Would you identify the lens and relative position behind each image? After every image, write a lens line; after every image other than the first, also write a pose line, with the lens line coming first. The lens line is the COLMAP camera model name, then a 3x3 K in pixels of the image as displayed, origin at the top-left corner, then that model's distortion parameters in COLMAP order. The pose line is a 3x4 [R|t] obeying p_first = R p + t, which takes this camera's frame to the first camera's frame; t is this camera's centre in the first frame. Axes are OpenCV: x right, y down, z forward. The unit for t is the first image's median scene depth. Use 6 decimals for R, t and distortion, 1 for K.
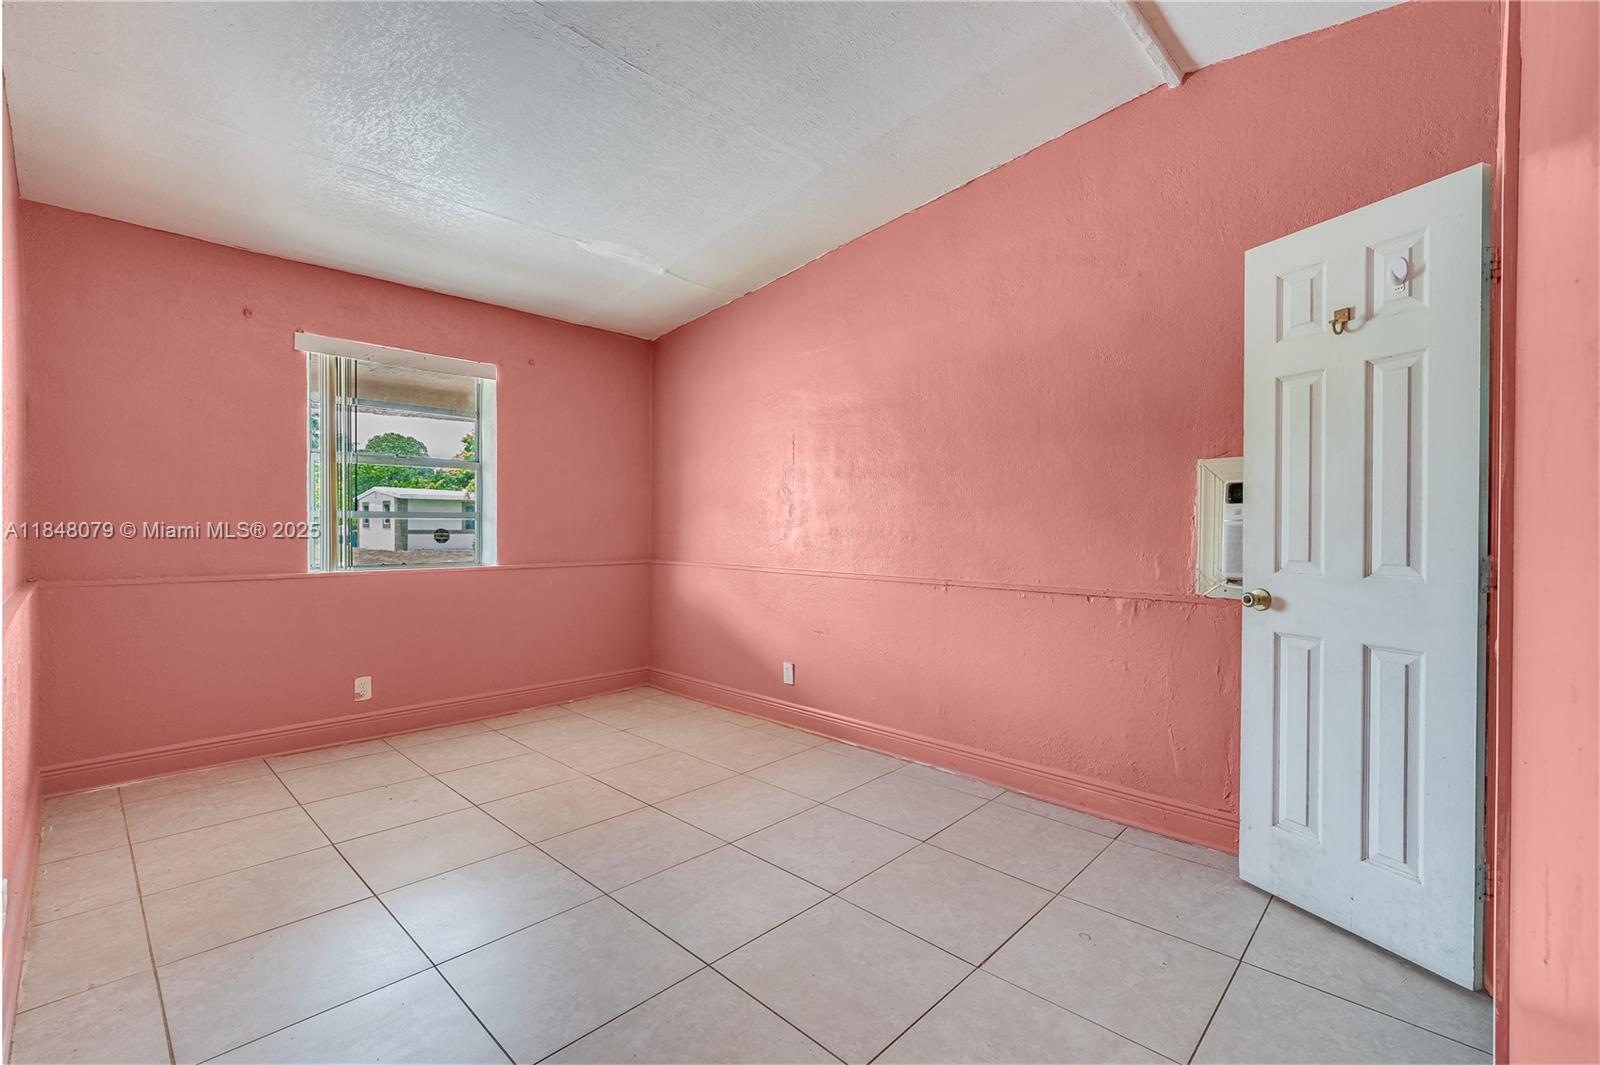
lens RADIAL K [[719.8, 0, 813.5], [0, 719.8, 531.7], [0, 0, 1]] dist [-0.001124, 0.001213]
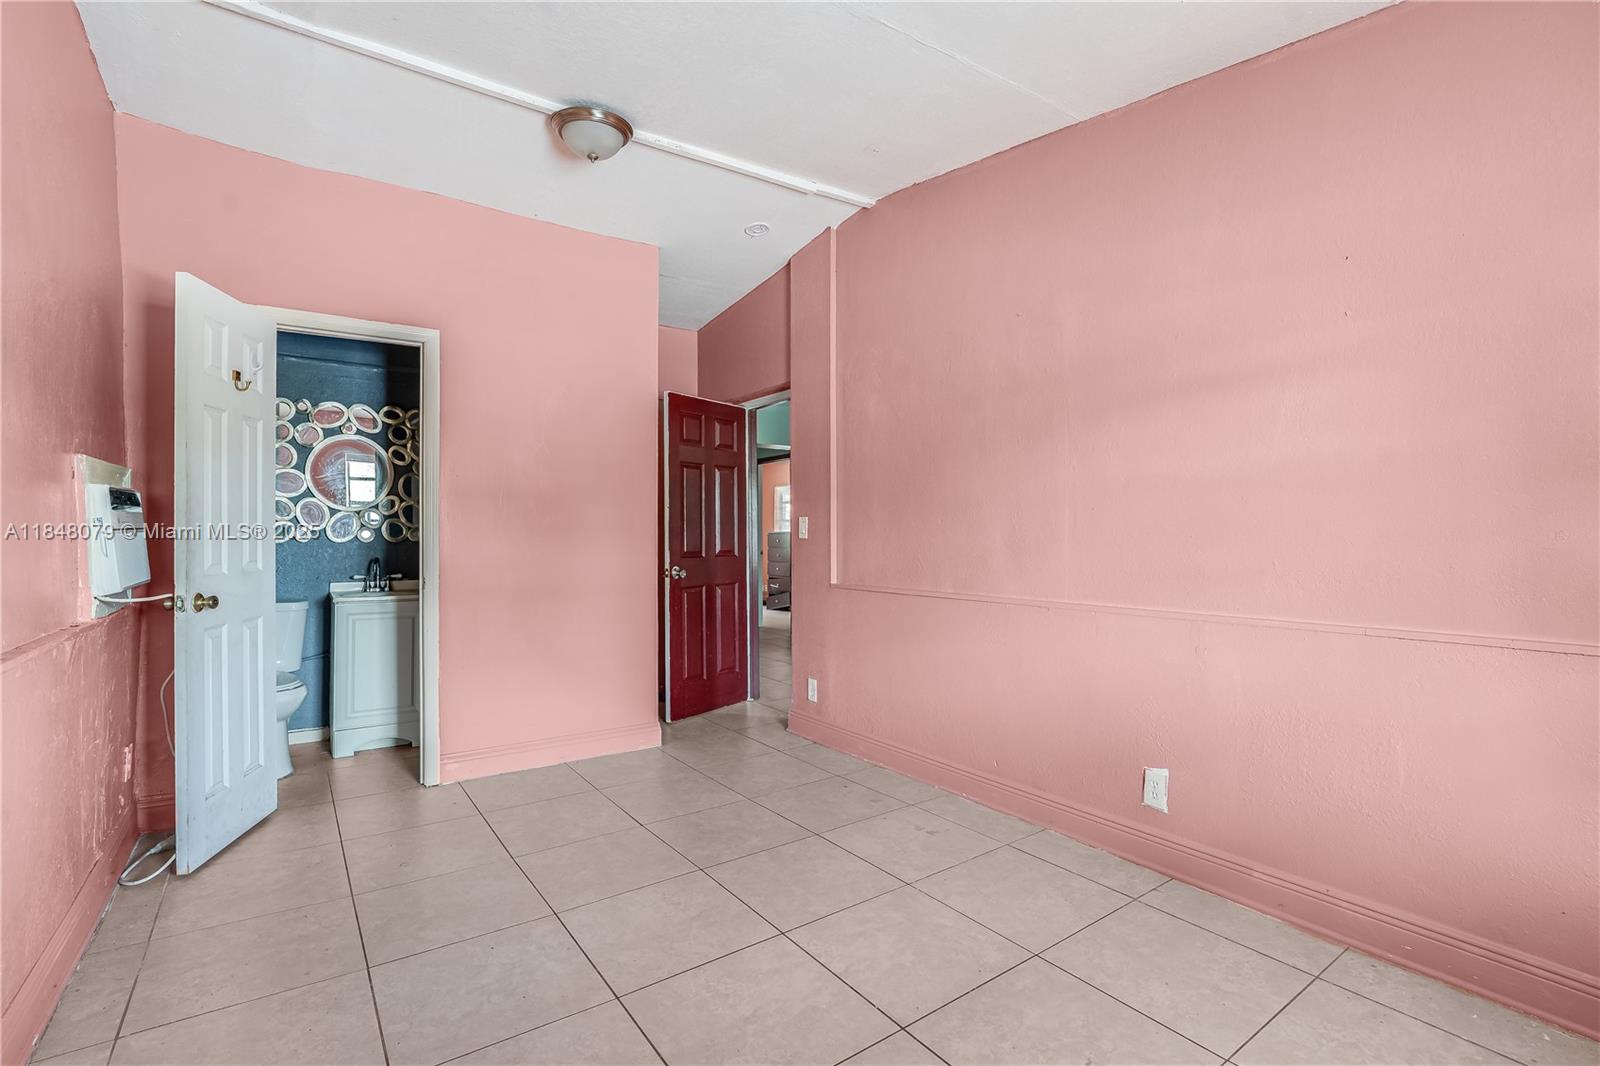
lens RADIAL K [[717.4, 0, 797.5], [0, 717.4, 534.1], [0, 0, 1]] dist [0.000602, 0.001539]
pose [[-0.979928, -0.003084, 0.199329, -0.521903], [-0.001852, 0.999978, 0.006367, -0.017951], [-0.199344, 0.005870, -0.979912, 2.028512]]
